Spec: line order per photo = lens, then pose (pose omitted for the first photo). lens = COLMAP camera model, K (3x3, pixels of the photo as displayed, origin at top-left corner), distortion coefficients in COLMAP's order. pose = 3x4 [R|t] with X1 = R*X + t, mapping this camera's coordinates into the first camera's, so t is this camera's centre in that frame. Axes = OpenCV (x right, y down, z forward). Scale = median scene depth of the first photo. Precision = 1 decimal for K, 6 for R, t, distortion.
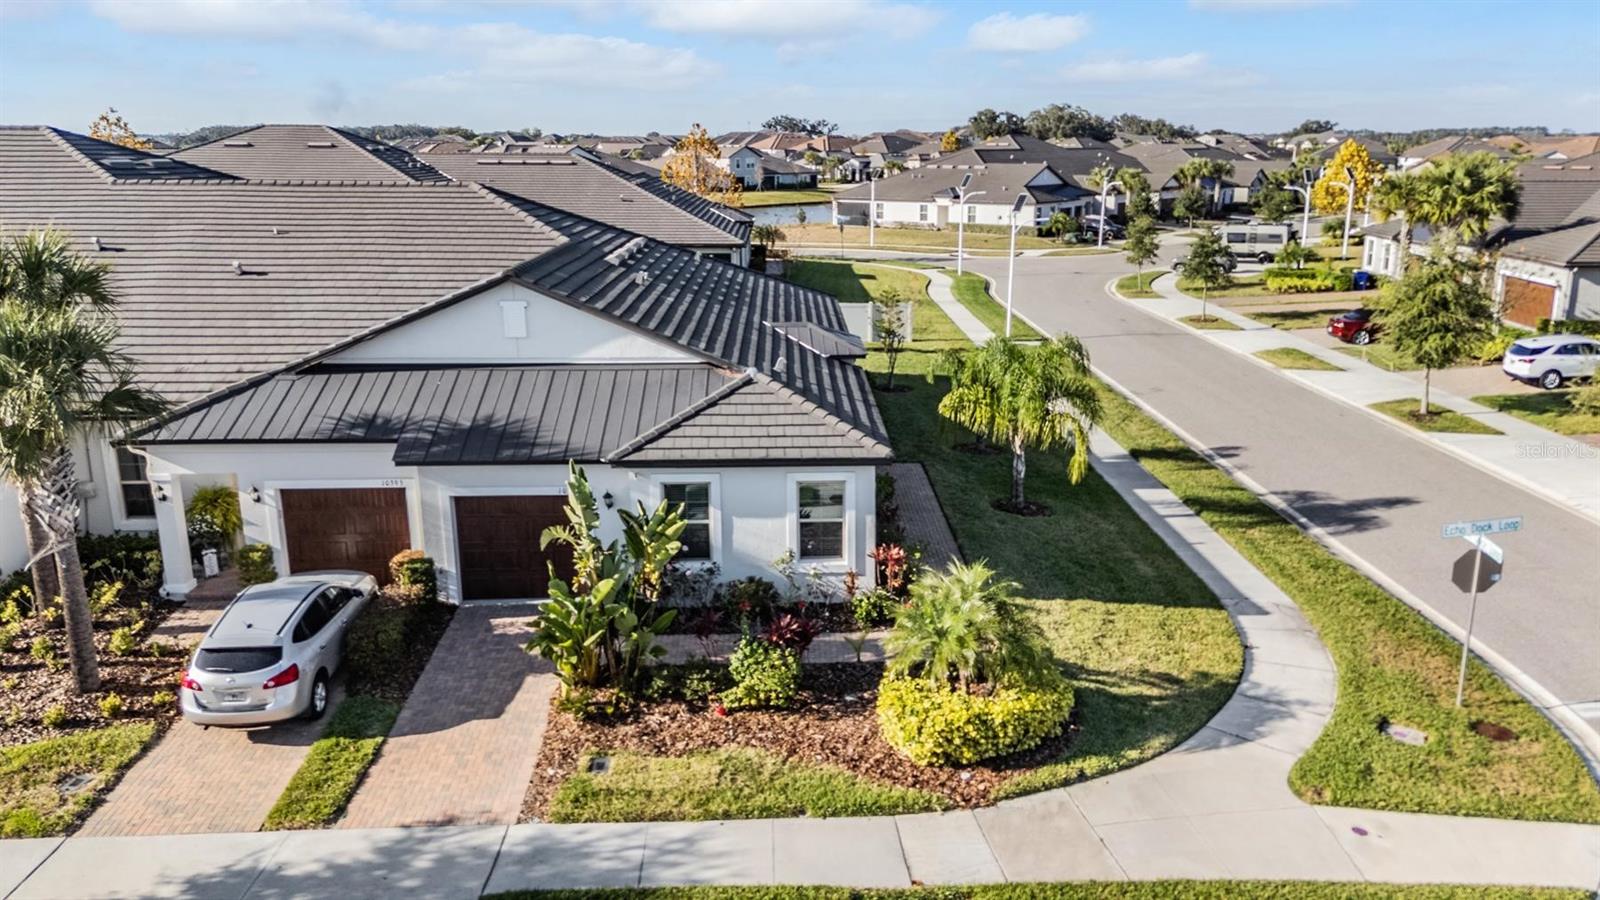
lens RADIAL K [[1178.5, 0, 818.7], [0, 1178.5, 448.2], [0, 0, 1]] dist [0.084221, -0.082075]
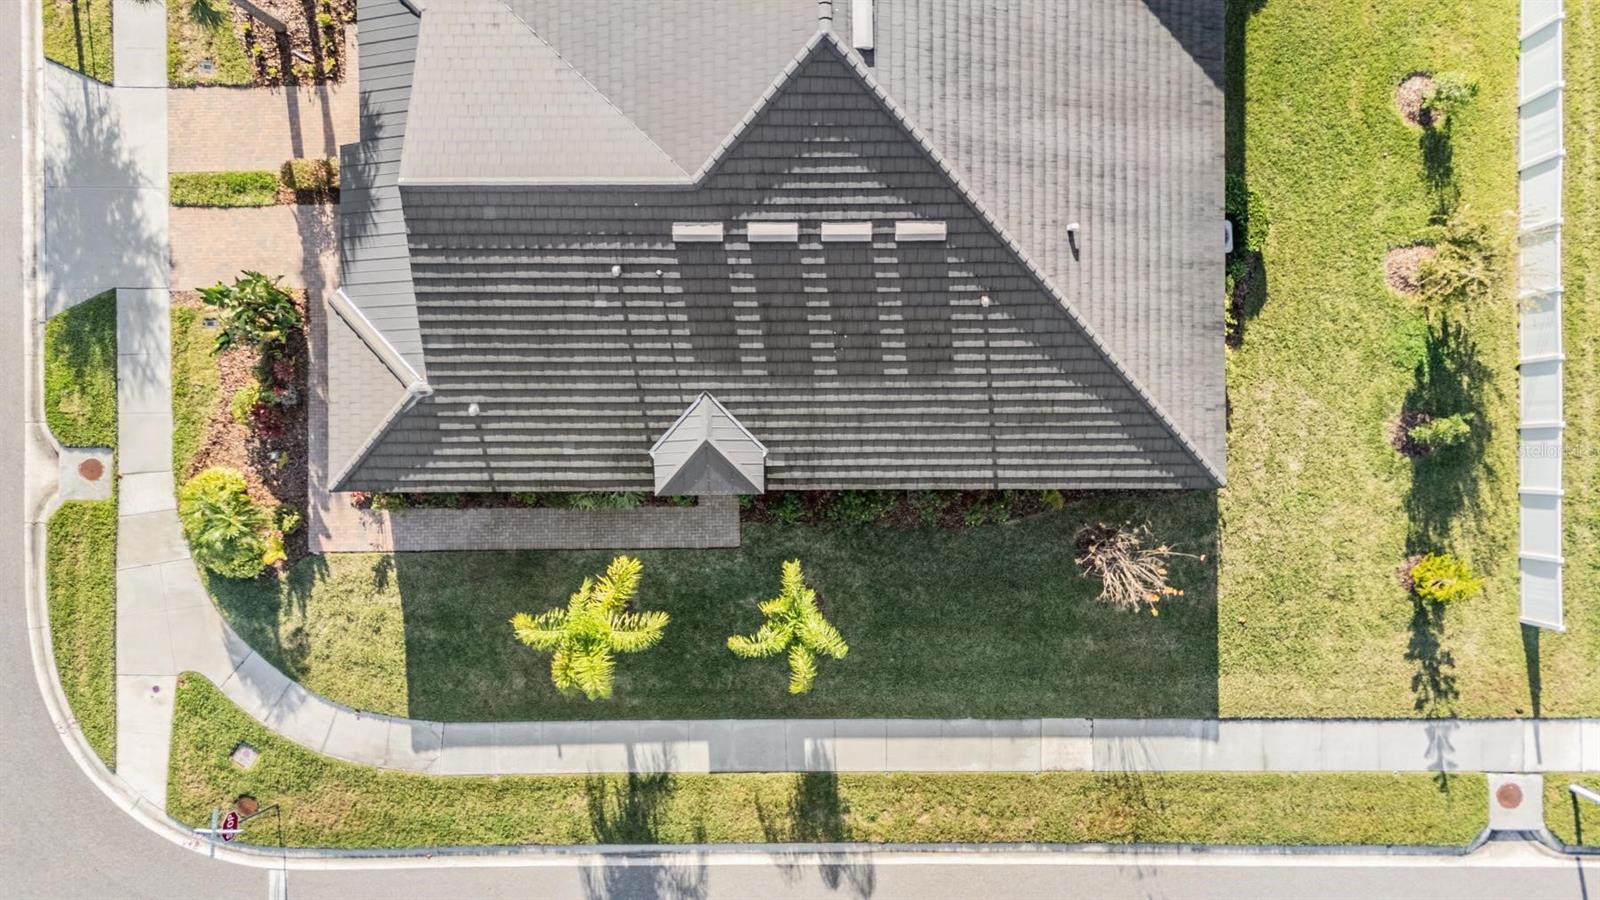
lens RADIAL K [[1178.9, 0, 829.2], [0, 1178.9, 452.5], [0, 0, 1]] dist [0.092935, -0.087254]
pose [[-0.028285, 0.999537, -0.011229, 0.016475], [-0.249602, 0.003815, 0.968341, -1.480928], [0.967935, 0.030192, 0.249378, 1.166576]]
